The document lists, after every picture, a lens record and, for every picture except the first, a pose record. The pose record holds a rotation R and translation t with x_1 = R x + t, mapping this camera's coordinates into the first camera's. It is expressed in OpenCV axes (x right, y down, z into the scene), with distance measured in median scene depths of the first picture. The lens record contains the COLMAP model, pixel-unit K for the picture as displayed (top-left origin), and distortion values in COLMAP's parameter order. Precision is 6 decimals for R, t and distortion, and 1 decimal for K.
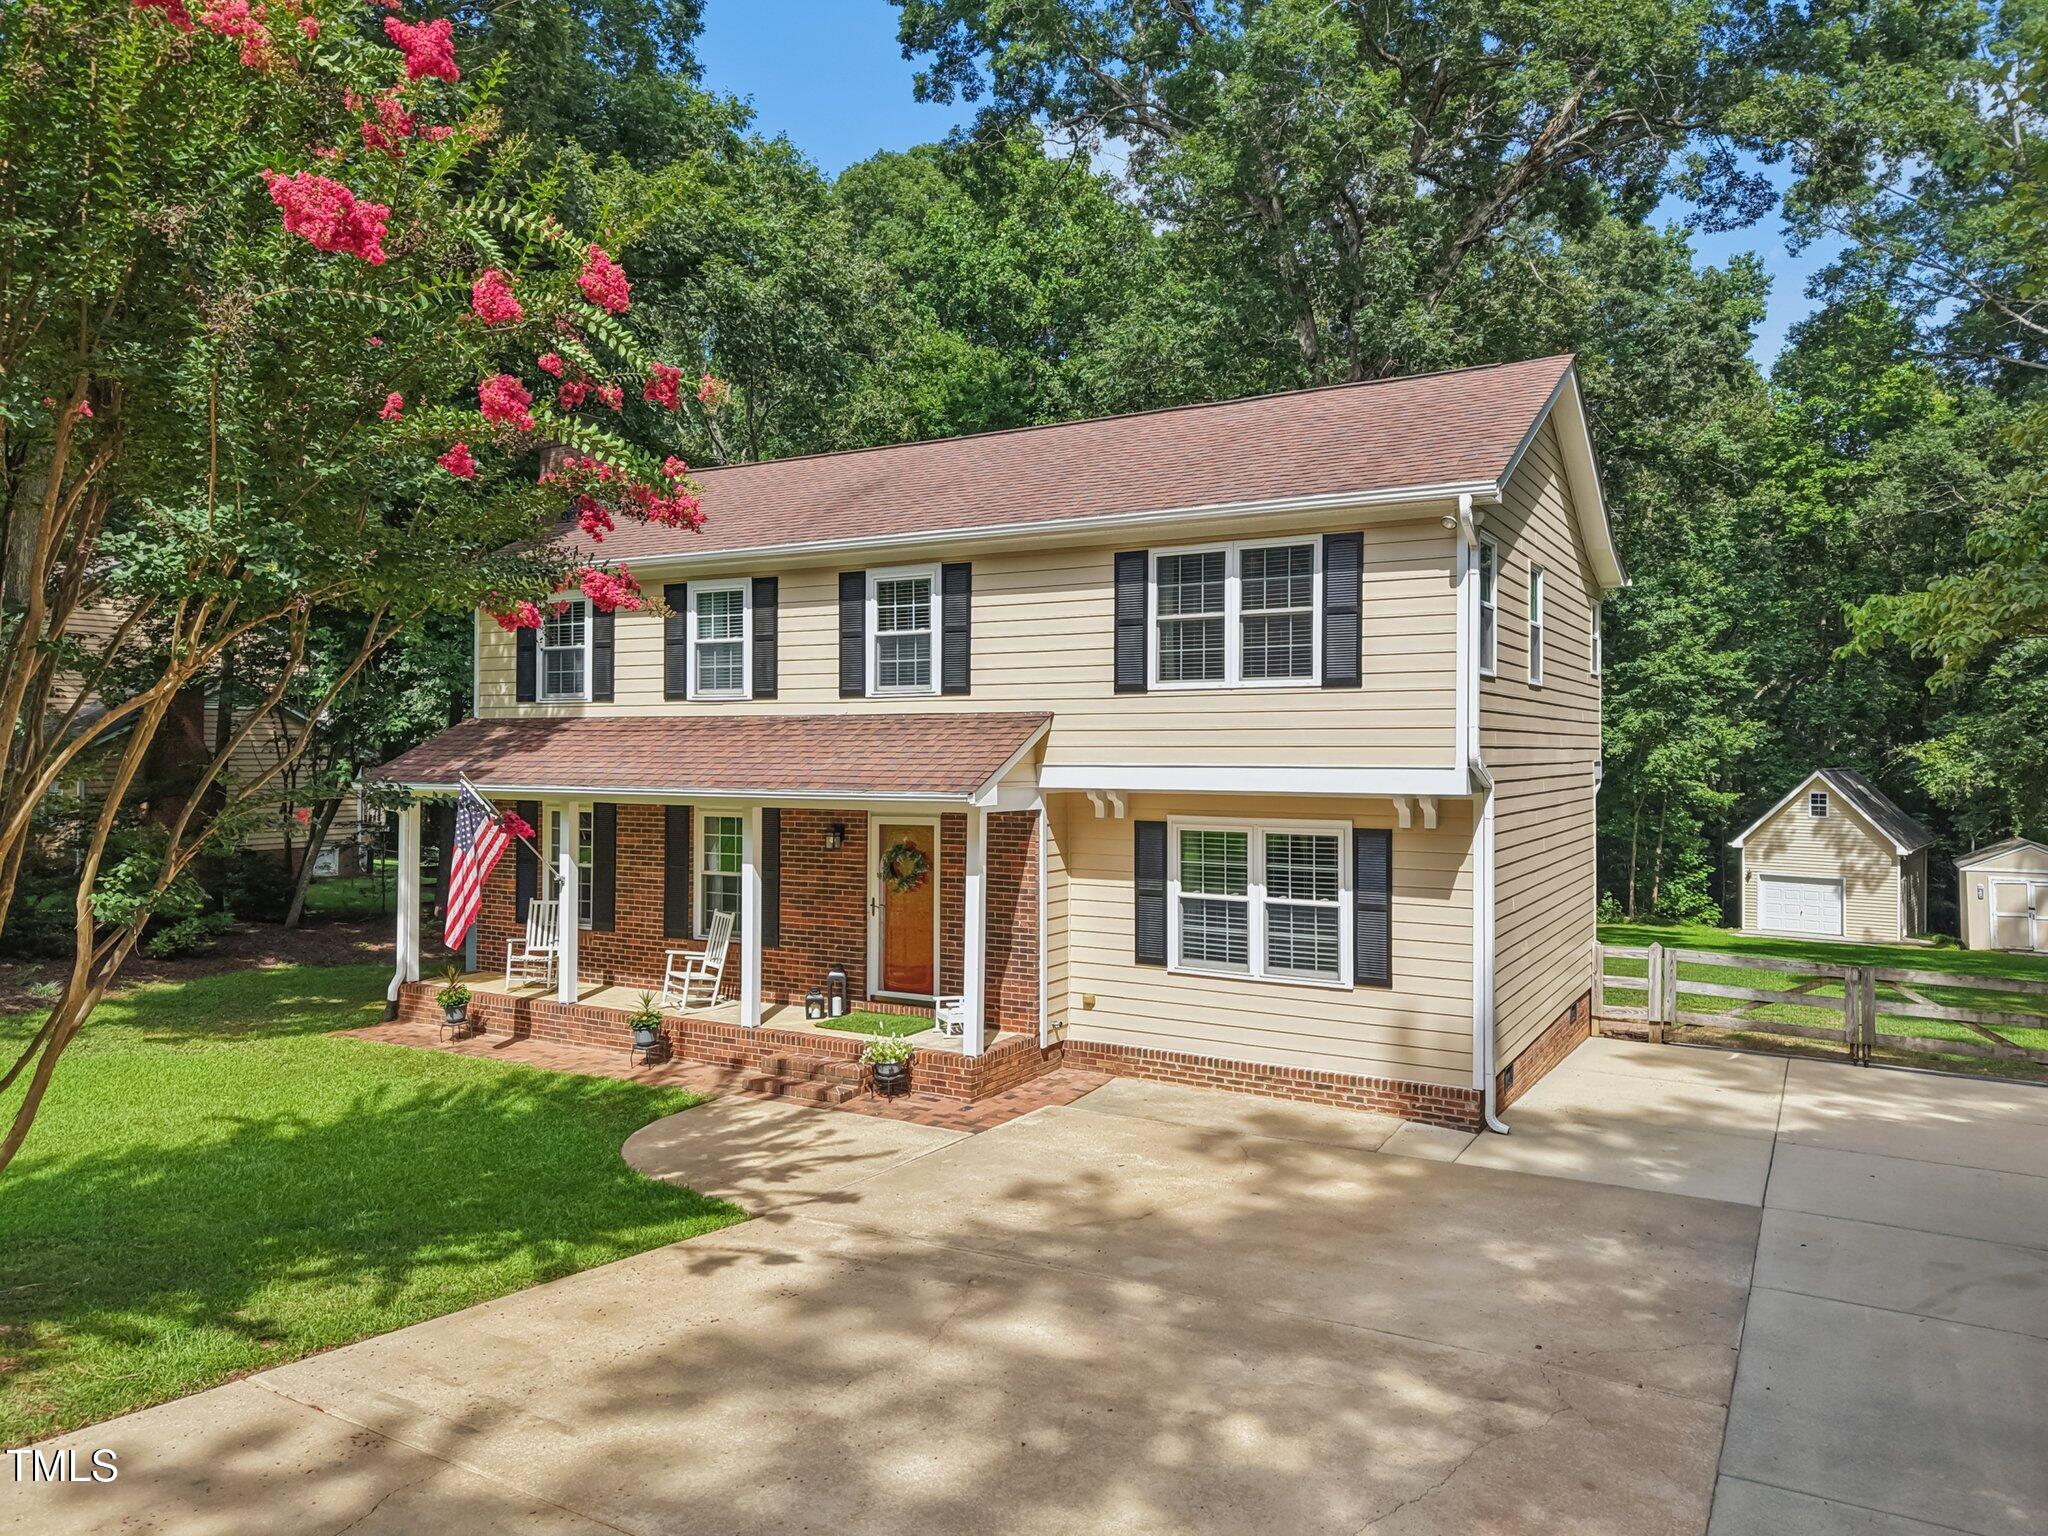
lens RADIAL K [[1371.0, 0, 1018.0], [0, 1371.0, 752.2], [0, 0, 1]] dist [0.009969, -0.010509]
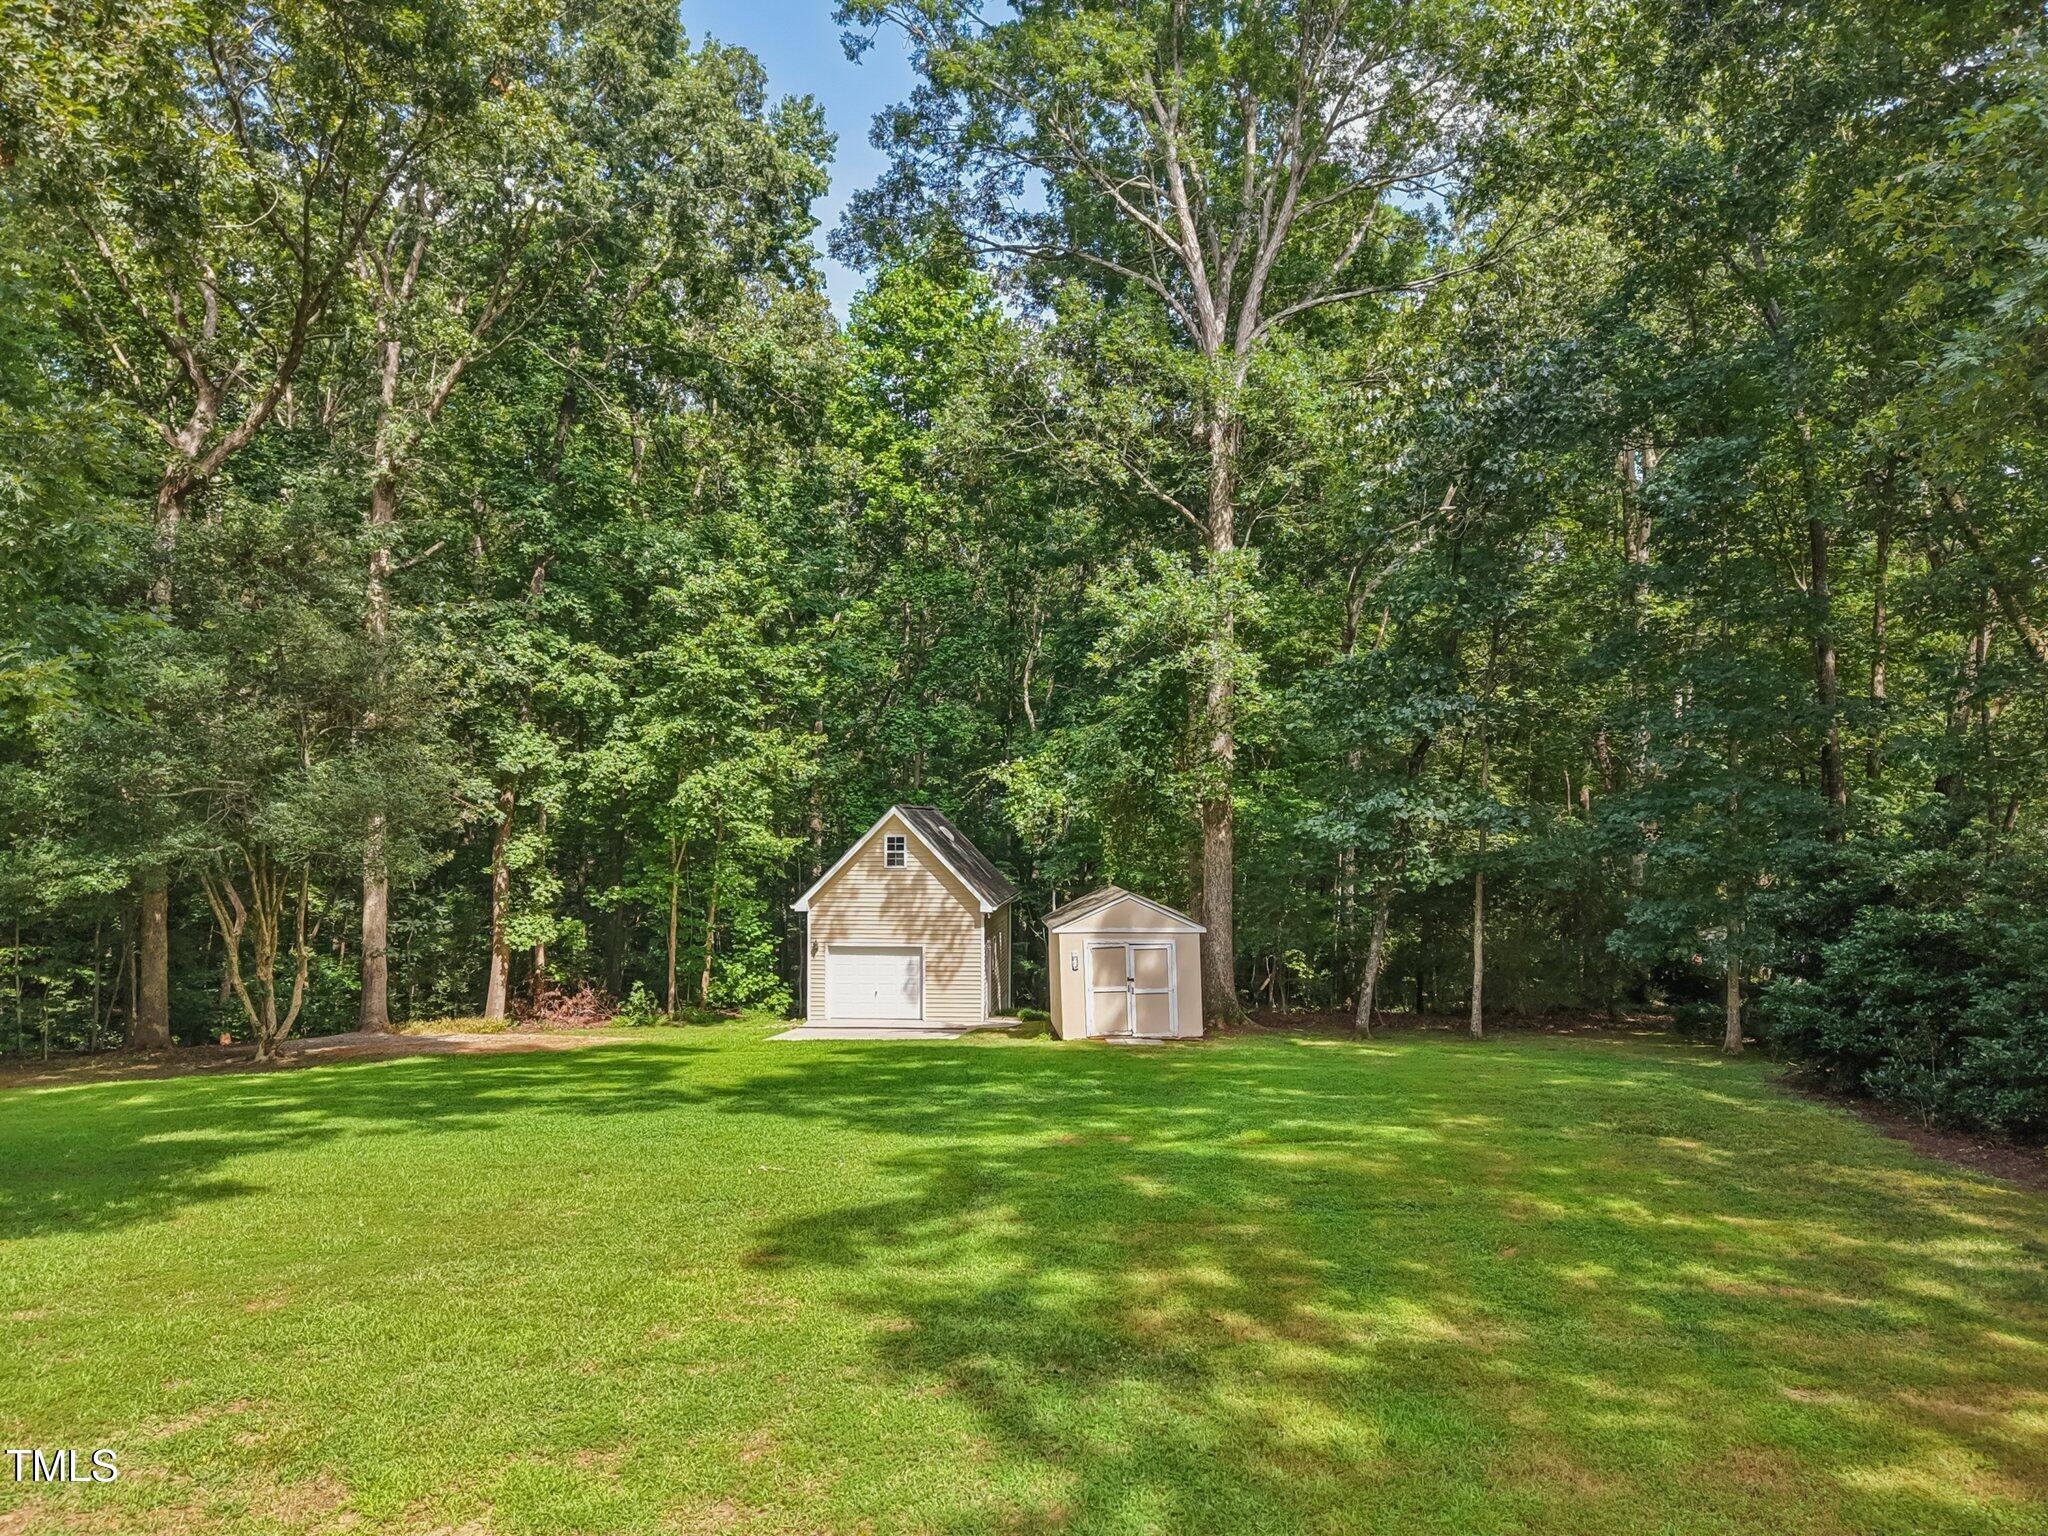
lens RADIAL K [[1371.0, 0, 1021.7], [0, 1371.0, 767.5], [0, 0, 1]] dist [0.009969, -0.010509]
pose [[0.824523, 0.017690, 0.565552, 0.211997], [0.005655, 0.999204, -0.039500, 0.022650], [-0.565801, 0.035767, 0.823766, 0.334682]]
